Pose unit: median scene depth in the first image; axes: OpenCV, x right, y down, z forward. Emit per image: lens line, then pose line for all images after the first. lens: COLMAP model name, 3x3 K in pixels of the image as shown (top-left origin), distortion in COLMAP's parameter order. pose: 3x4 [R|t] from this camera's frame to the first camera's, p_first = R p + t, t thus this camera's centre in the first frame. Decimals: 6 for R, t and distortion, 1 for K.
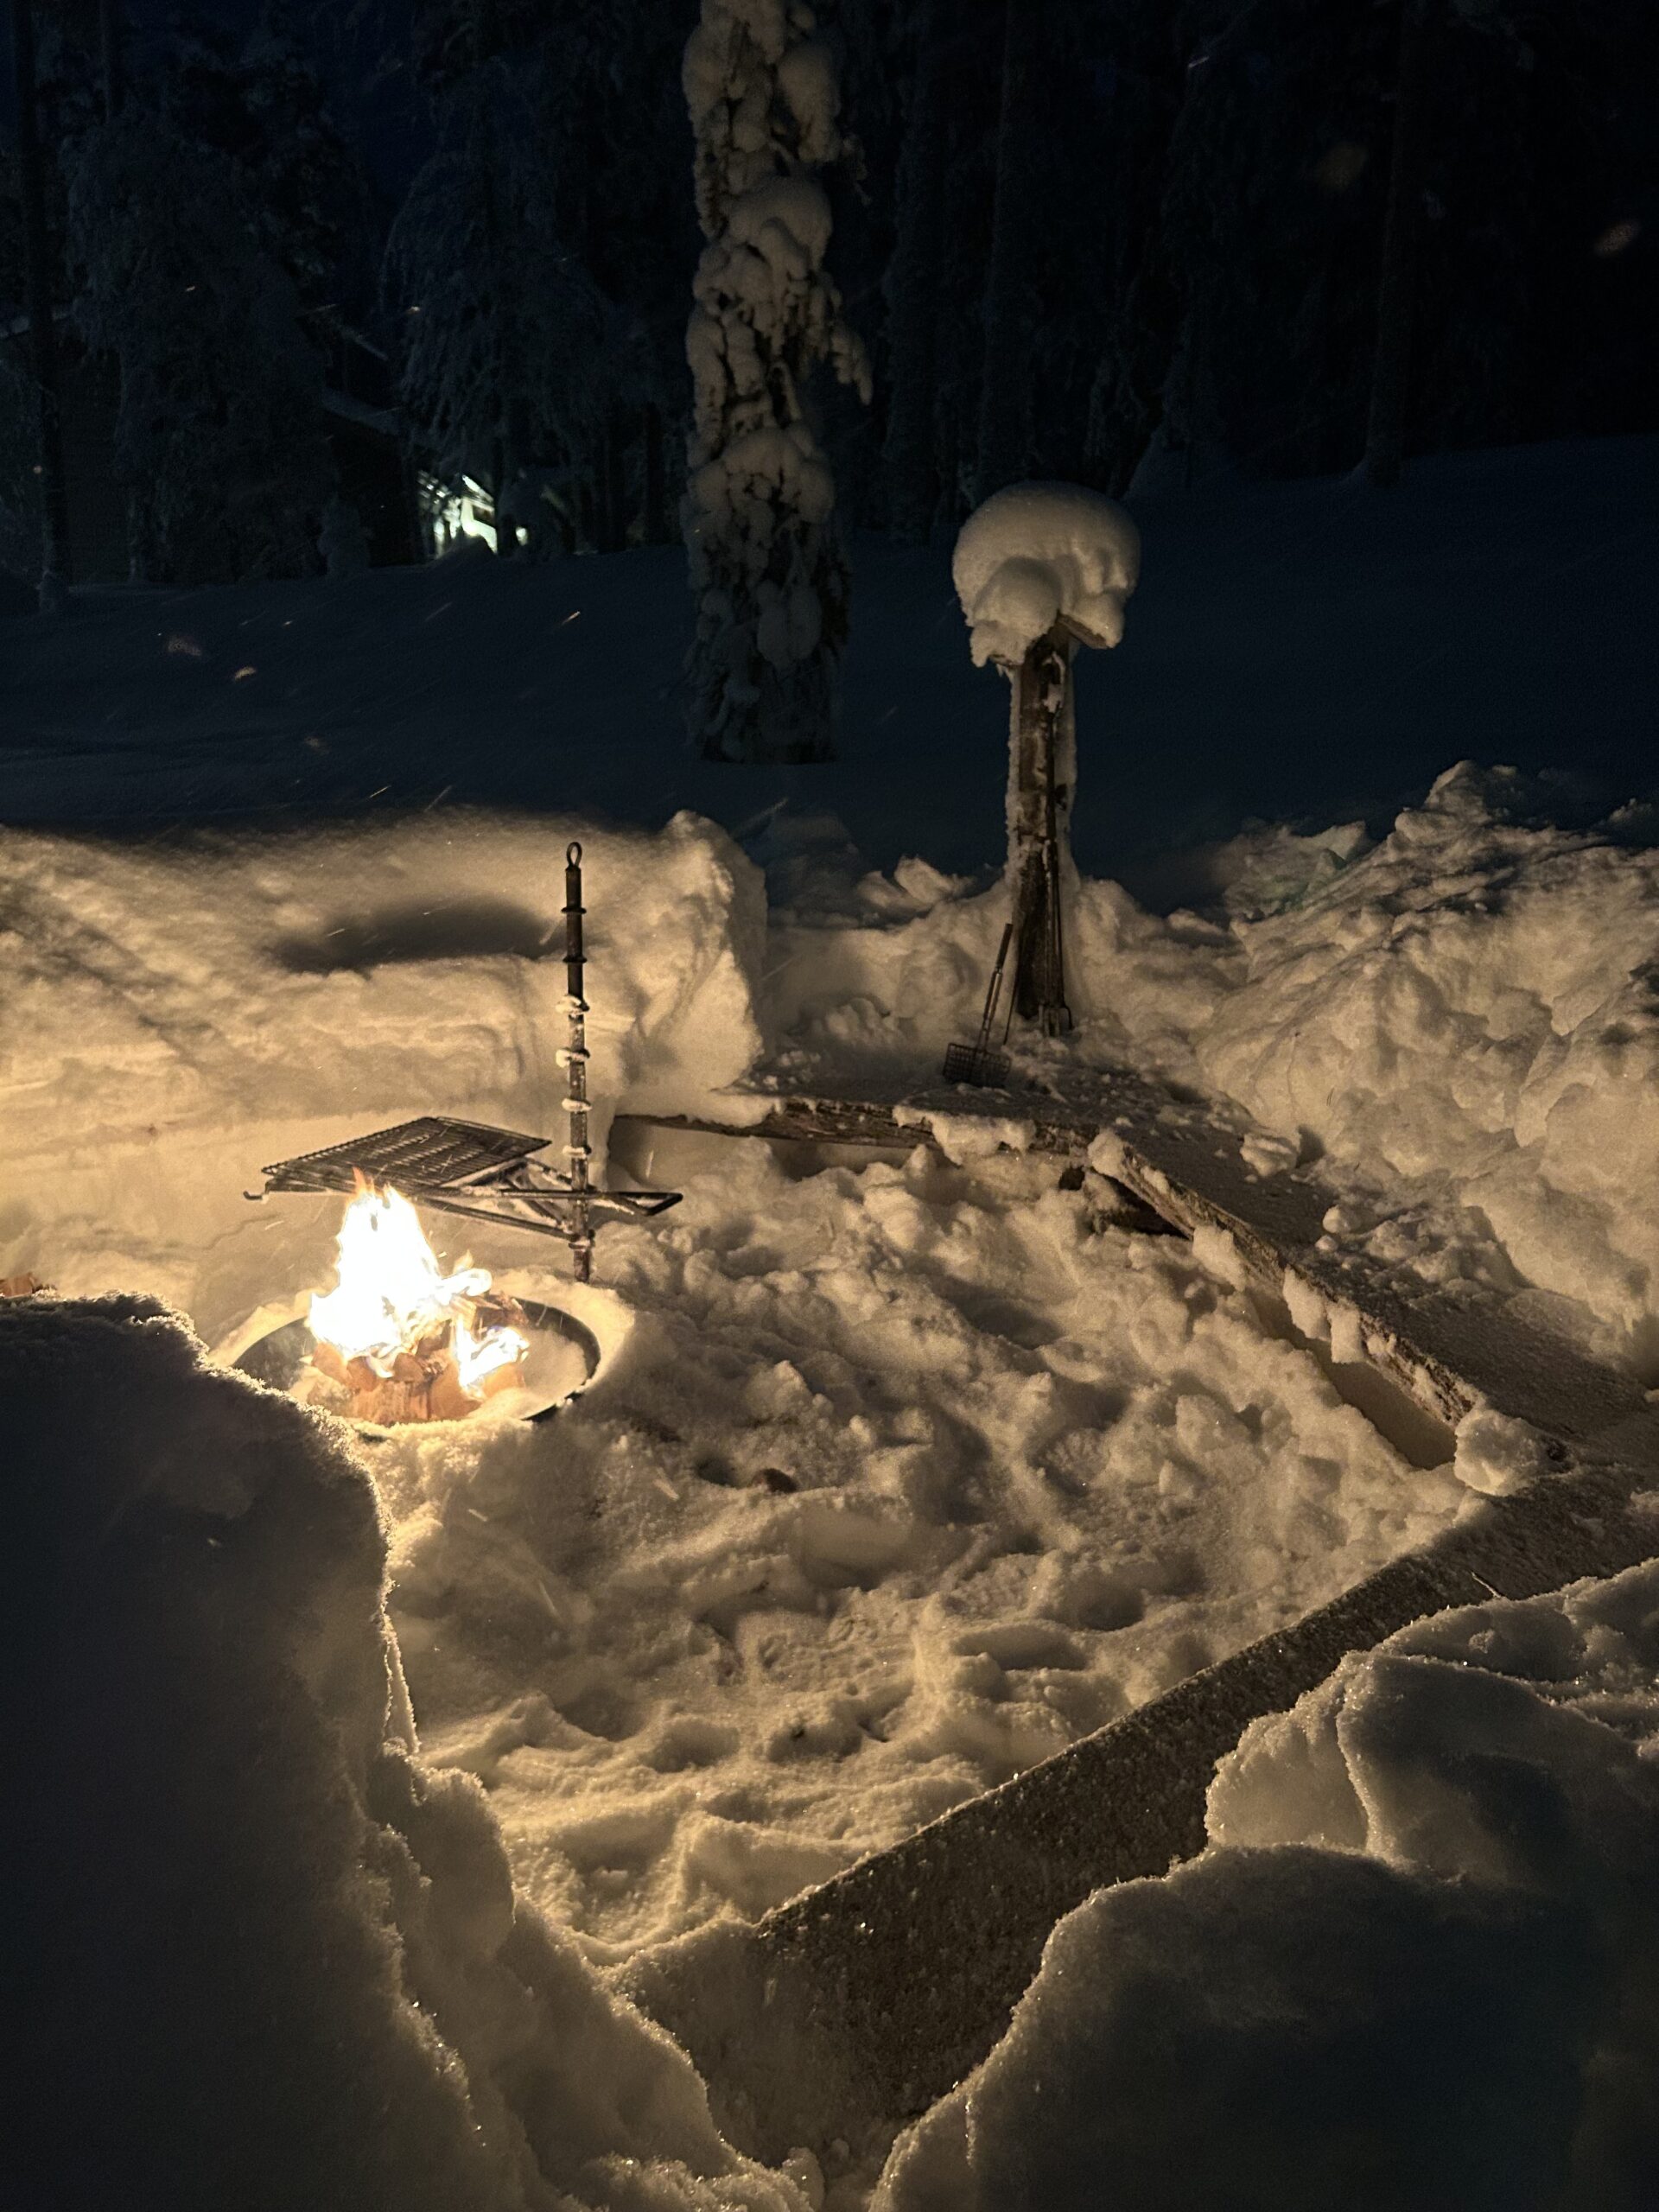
lens RADIAL K [[1662.0, 0, 833.1], [0, 1662.0, 1096.4], [0, 0, 1]] dist [0.048178, -0.045172]
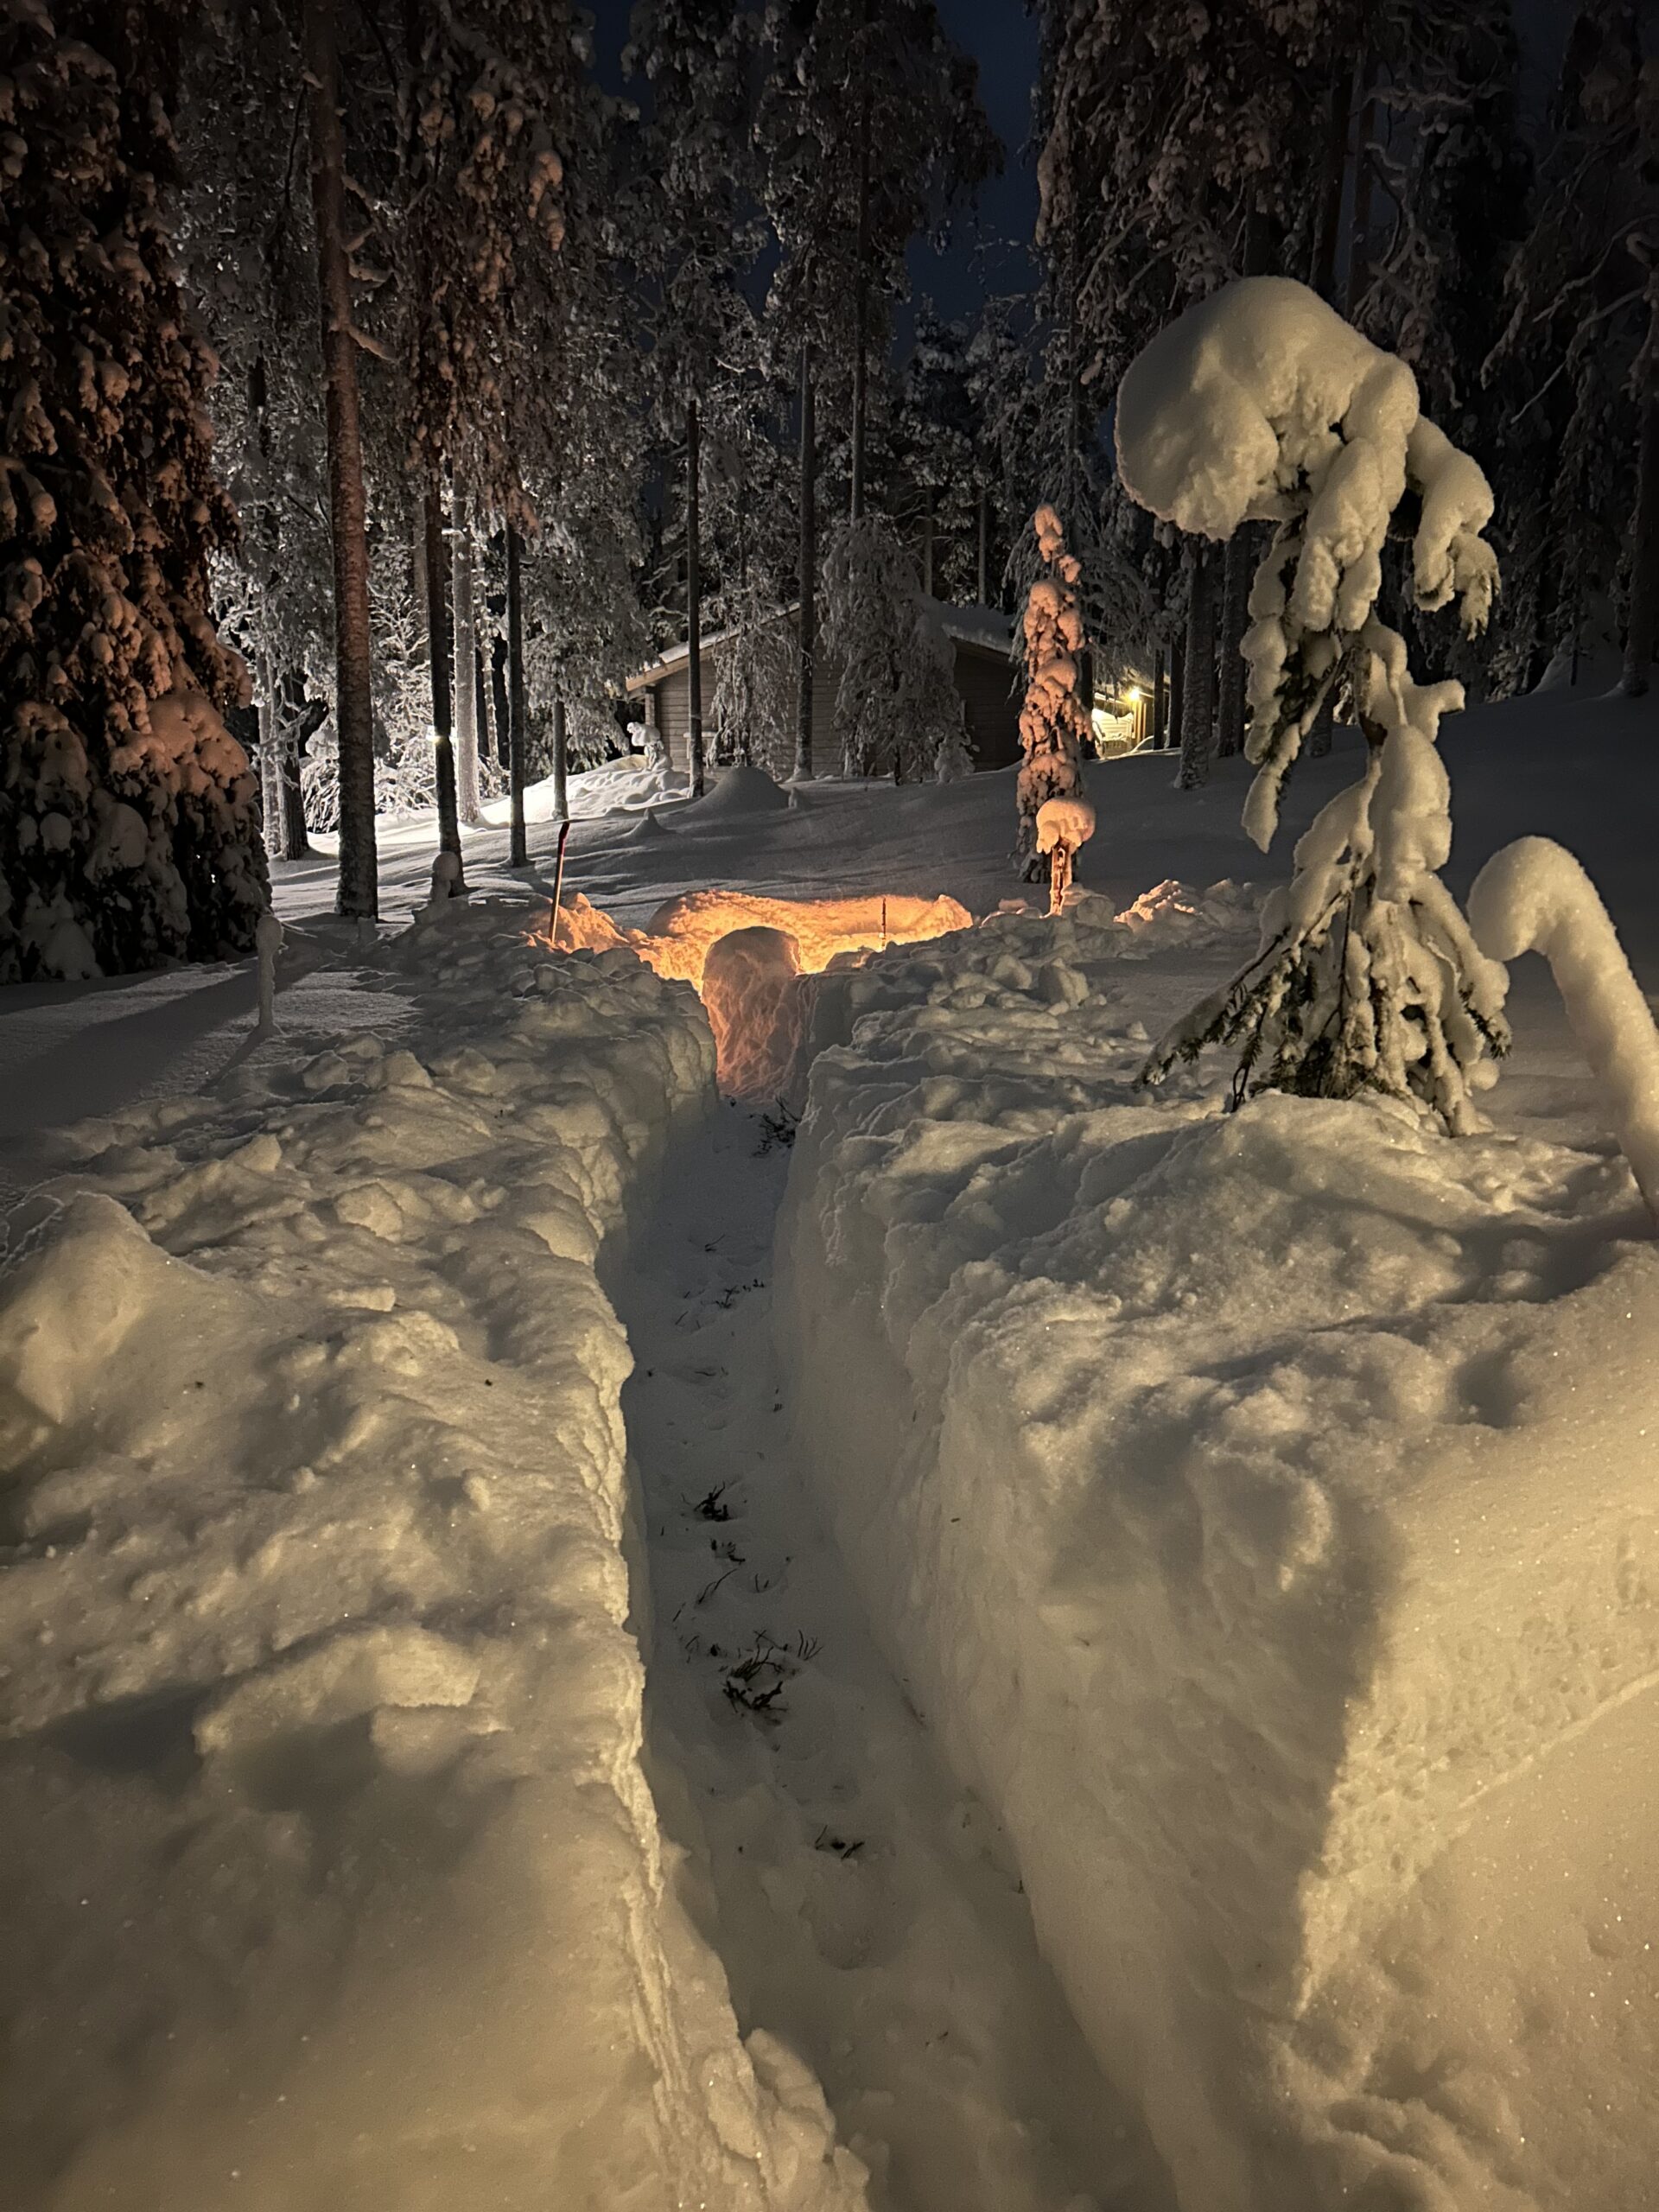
lens RADIAL K [[1662.0, 0, 831.1], [0, 1662.0, 1110.4], [0, 0, 1]] dist [0.048178, -0.045172]
pose [[0.918424, 0.047737, -0.392707, 0.682398], [-0.074183, 0.995865, -0.052437, 0.302014], [0.388580, 0.077292, 0.918167, -1.422970]]
